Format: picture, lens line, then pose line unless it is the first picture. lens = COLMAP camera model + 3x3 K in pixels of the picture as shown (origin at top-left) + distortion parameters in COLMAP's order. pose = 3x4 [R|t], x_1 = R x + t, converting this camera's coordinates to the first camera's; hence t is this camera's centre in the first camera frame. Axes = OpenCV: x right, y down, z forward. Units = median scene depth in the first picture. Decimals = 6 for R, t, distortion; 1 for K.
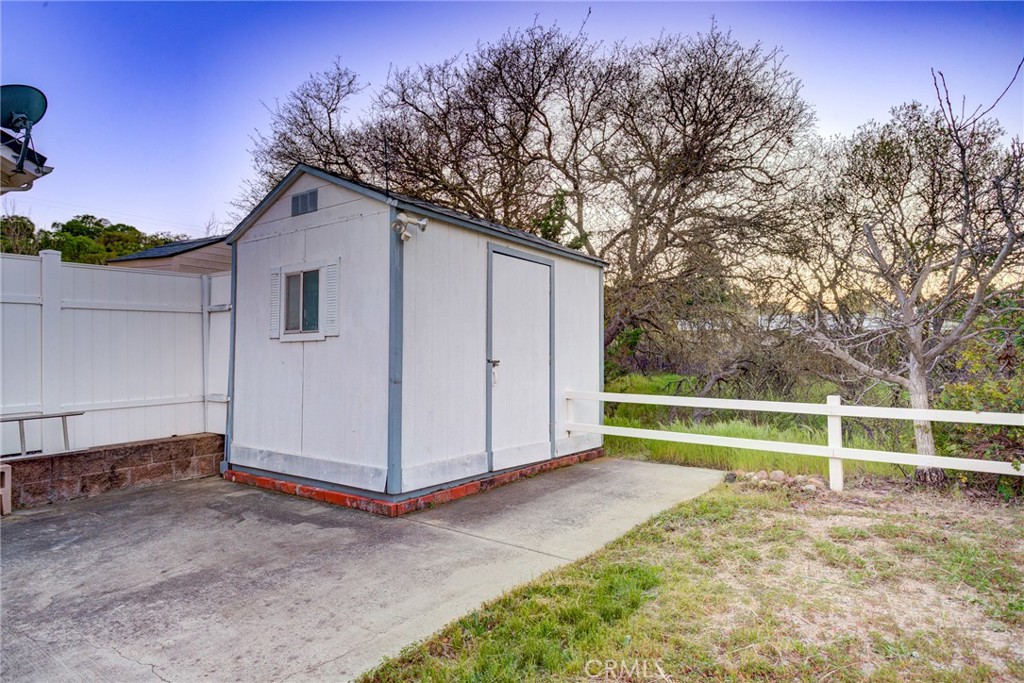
lens RADIAL K [[591.5, 0, 508.2], [0, 591.5, 338.3], [0, 0, 1]] dist [0.001584, 0.001722]
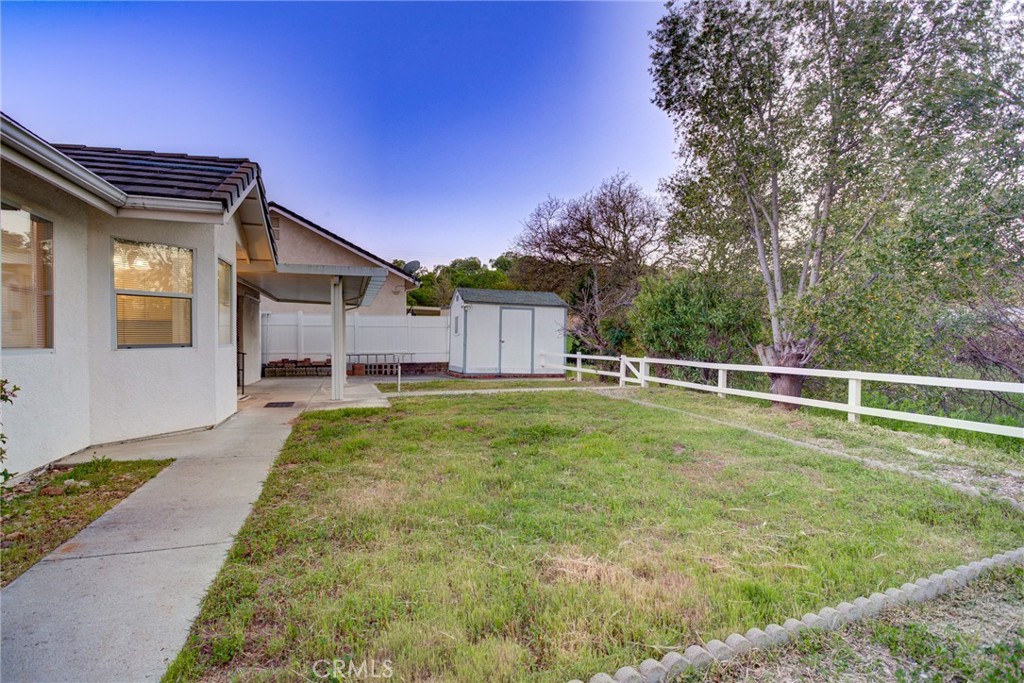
lens RADIAL K [[500.9, 0, 514.5], [0, 500.9, 340.1], [0, 0, 1]] dist [-0.002437, 0.000296]
pose [[0.815961, -0.000338, -0.578107, 1.737894], [0.008725, 0.999893, 0.011730, 0.000433], [0.578041, -0.014615, 0.815877, -1.337727]]
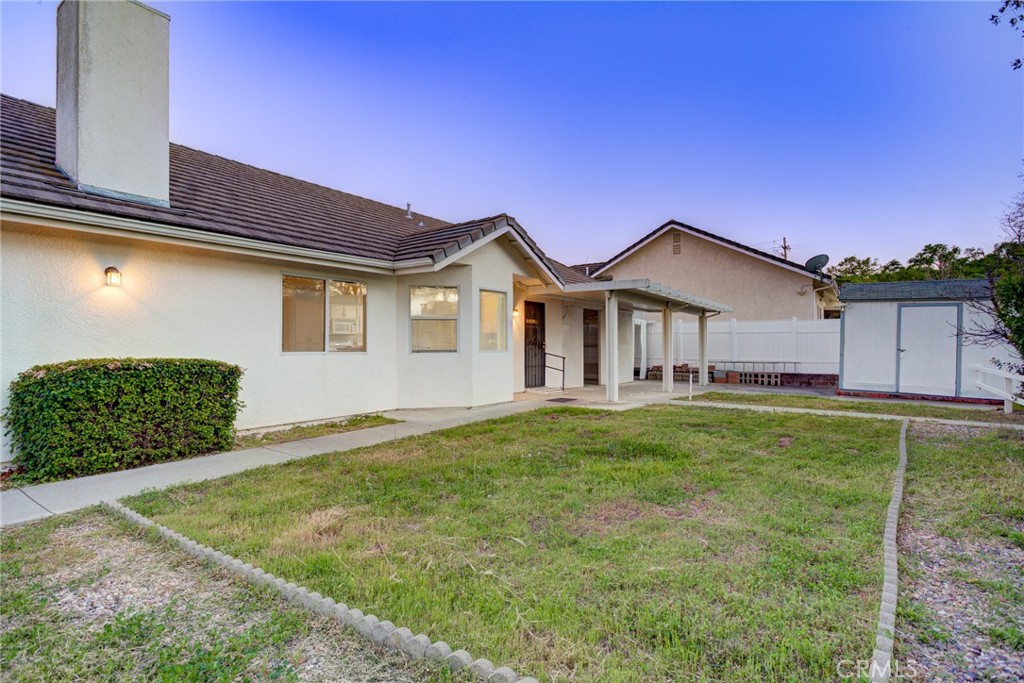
lens RADIAL K [[504.0, 0, 516.7], [0, 504.0, 339.7], [0, 0, 1]] dist [-0.011272, 0.003702]
pose [[0.016071, -0.009046, -0.999830, 2.159988], [0.009600, 0.999914, -0.008892, -0.001685], [0.999825, -0.009456, 0.016156, -0.707492]]
